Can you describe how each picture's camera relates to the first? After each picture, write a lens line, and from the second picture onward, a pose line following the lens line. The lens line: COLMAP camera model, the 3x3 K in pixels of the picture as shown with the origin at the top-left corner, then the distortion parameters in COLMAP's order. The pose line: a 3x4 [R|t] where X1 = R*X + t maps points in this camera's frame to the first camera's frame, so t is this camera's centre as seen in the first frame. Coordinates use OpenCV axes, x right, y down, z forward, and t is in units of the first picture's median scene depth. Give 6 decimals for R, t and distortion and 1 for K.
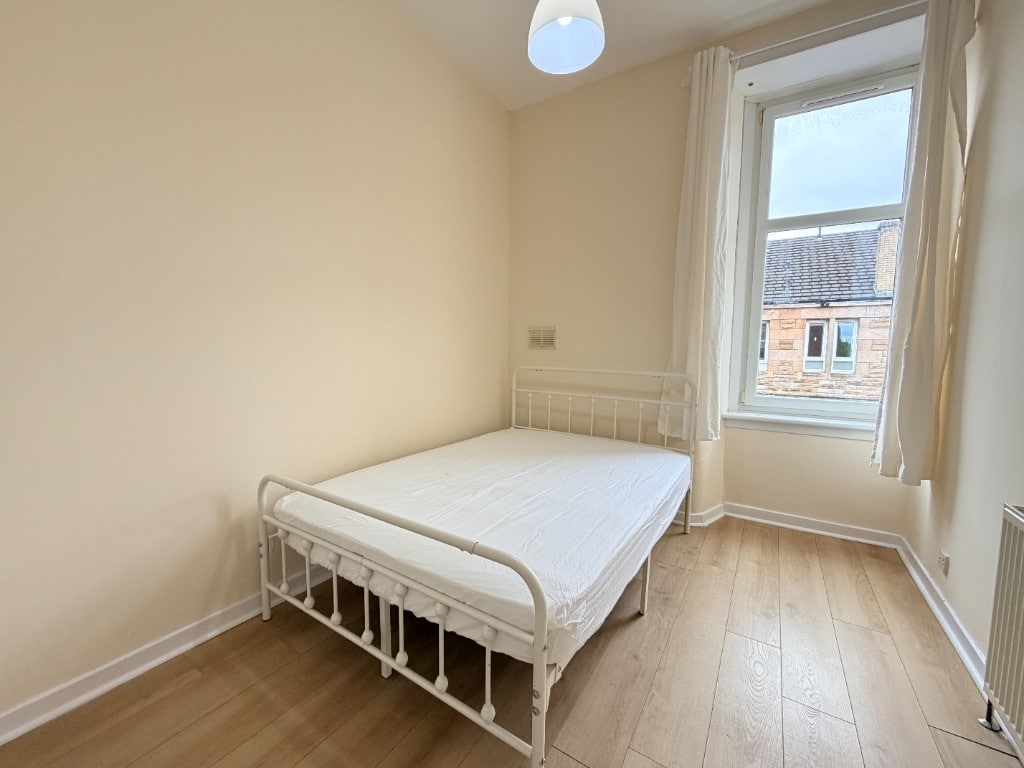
lens RADIAL K [[409.0, 0, 510.1], [0, 409.0, 384.3], [0, 0, 1]] dist [-0.000340, 0.000127]
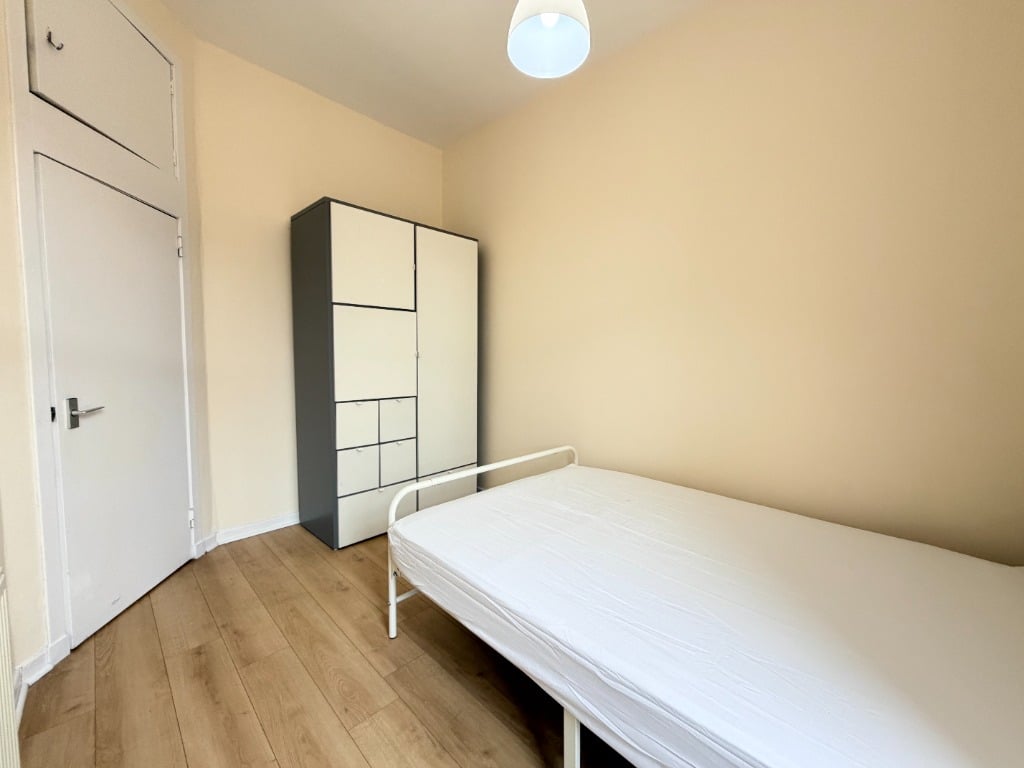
lens RADIAL K [[409.0, 0, 508.6], [0, 409.0, 381.3], [0, 0, 1]] dist [-0.000340, 0.000127]
pose [[-0.206057, 0.054240, -0.977036, 1.178273], [-0.098196, 0.992276, 0.075796, -0.148064], [0.973601, 0.111560, -0.199139, 1.256208]]
